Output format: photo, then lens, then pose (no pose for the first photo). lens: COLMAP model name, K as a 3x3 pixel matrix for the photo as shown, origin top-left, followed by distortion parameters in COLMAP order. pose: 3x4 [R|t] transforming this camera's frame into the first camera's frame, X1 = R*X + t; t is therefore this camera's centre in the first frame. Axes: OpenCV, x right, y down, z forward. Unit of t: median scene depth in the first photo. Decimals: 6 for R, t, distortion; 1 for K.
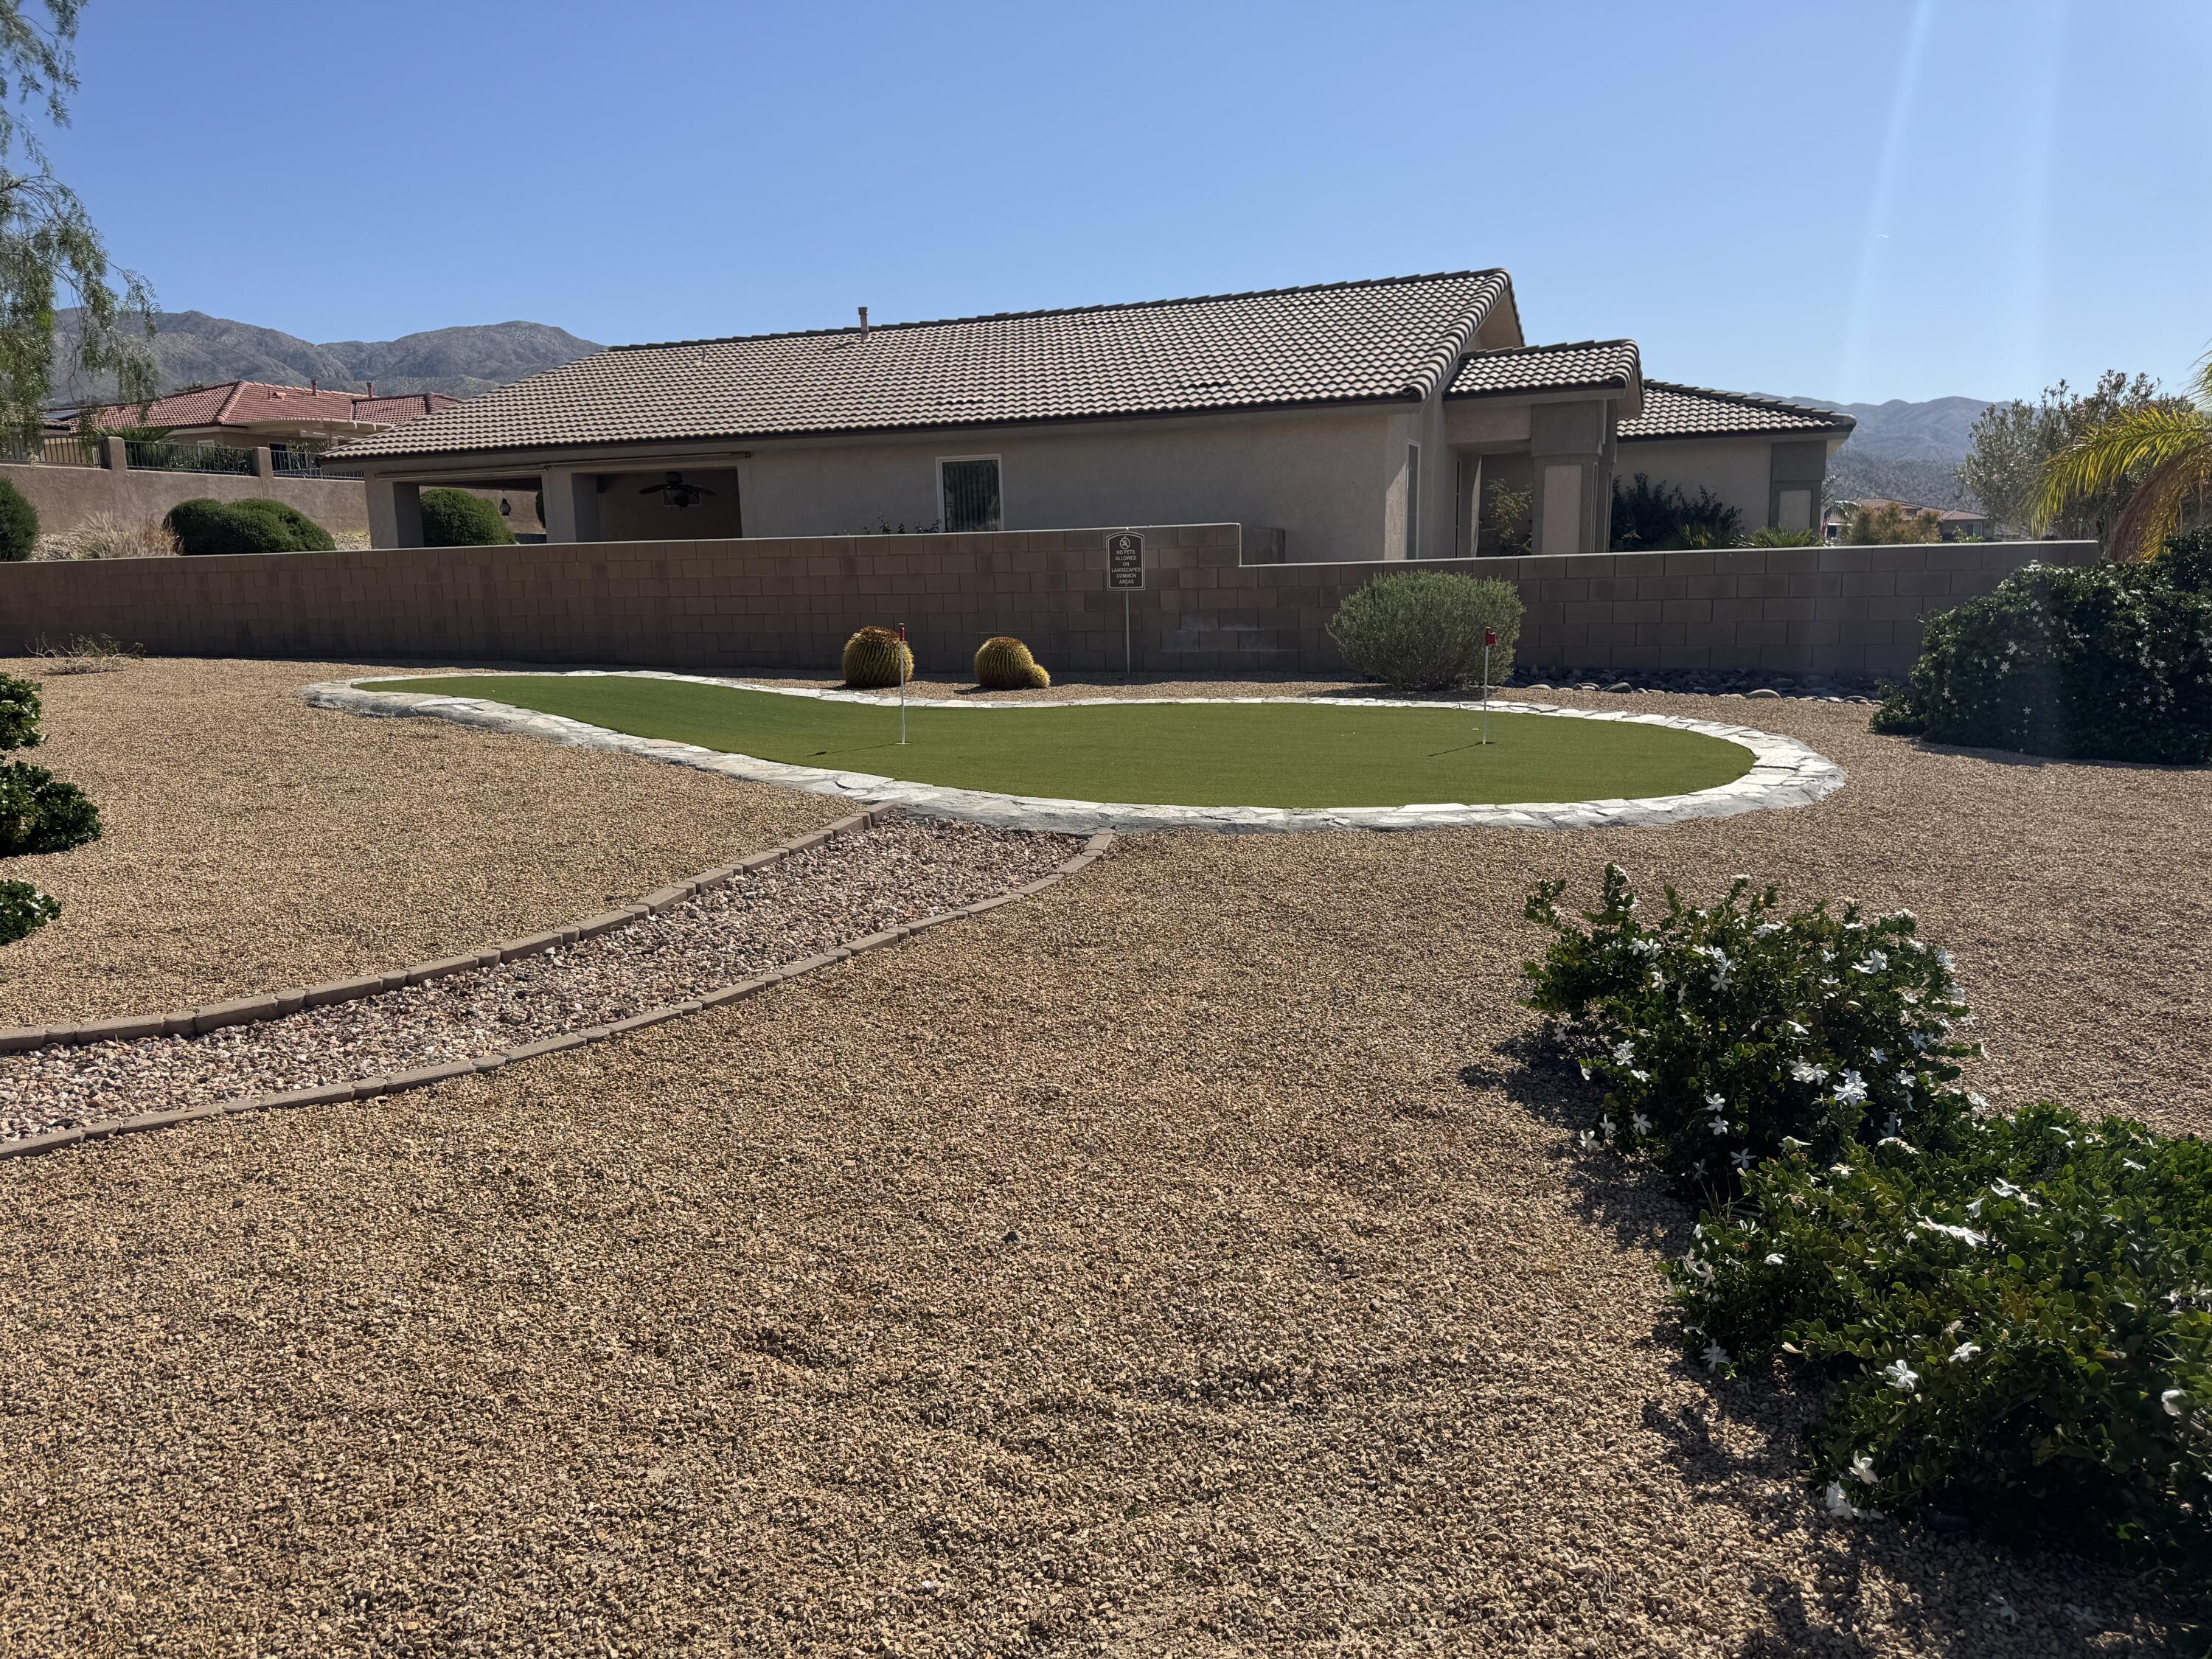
lens RADIAL K [[1558.5, 0, 1097.8], [0, 1558.5, 831.0], [0, 0, 1]] dist [0.064233, -0.111565]
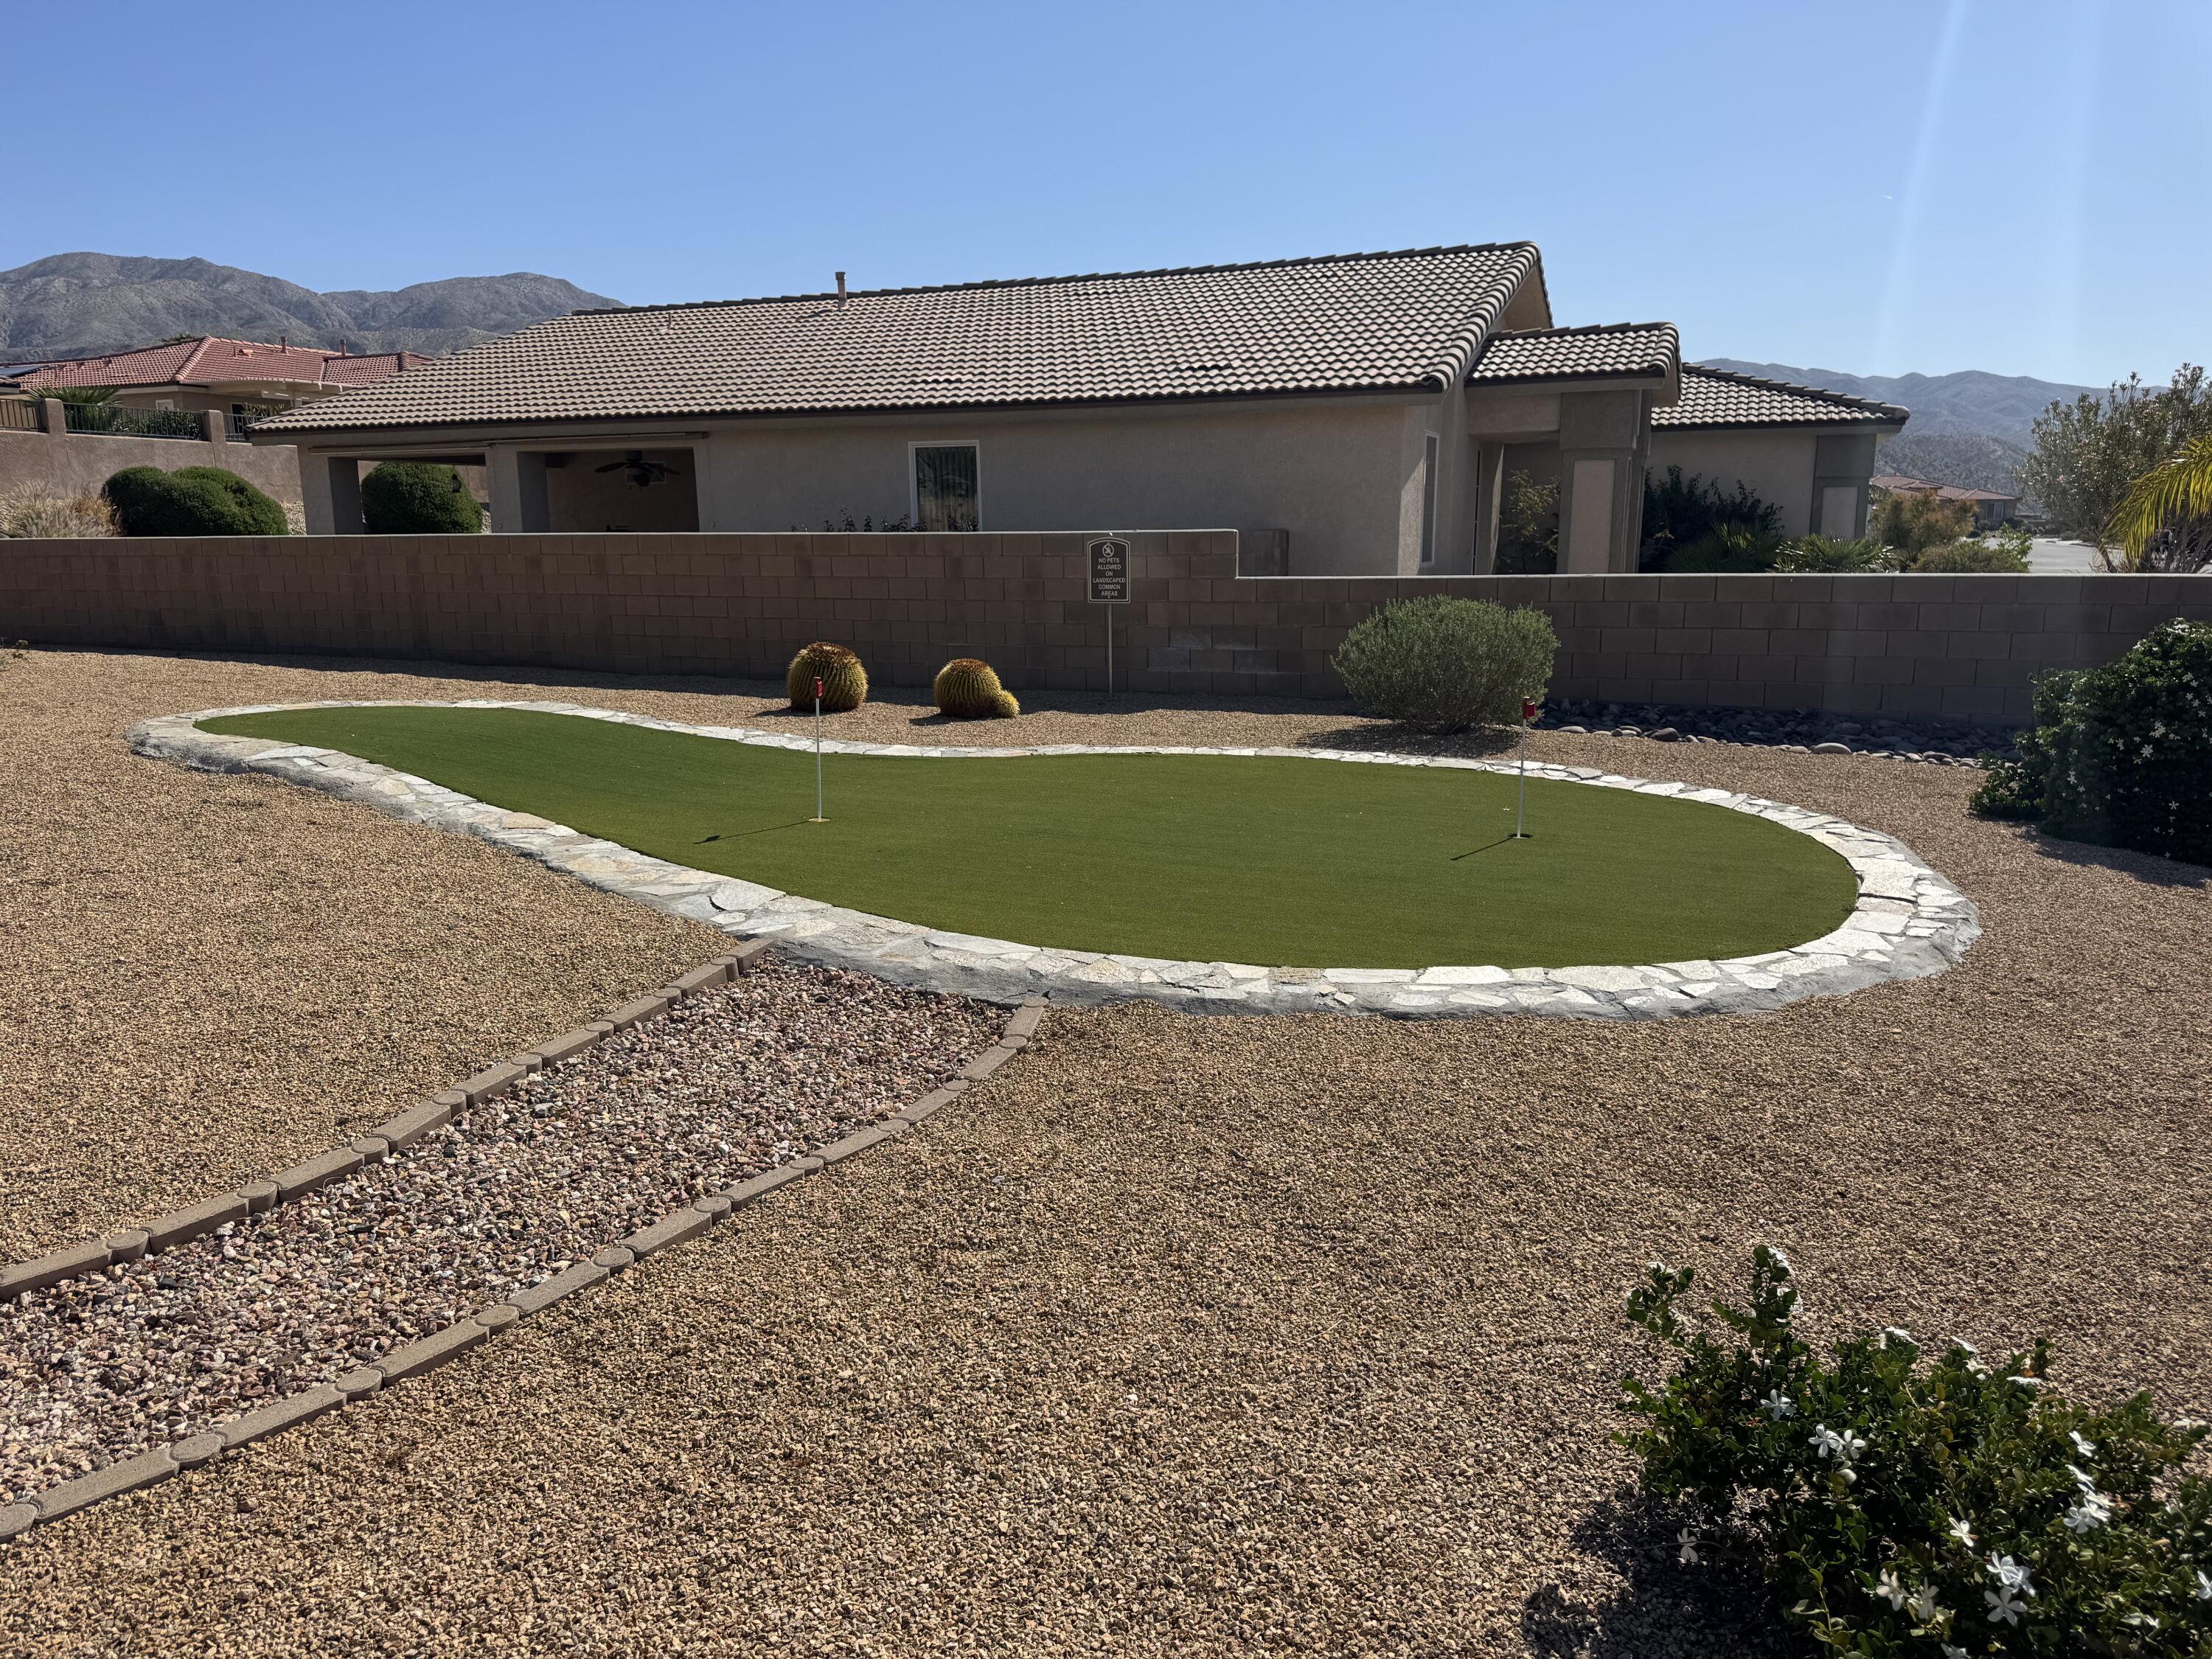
lens RADIAL K [[1534.1, 0, 1106.0], [0, 1534.1, 829.5], [0, 0, 1]] dist [0.040067, -0.063571]
pose [[0.999898, 0.014306, 0.000195, 0.015959], [-0.014306, 0.999460, 0.029579, -0.044473], [0.000228, -0.029578, 0.999562, 0.104401]]
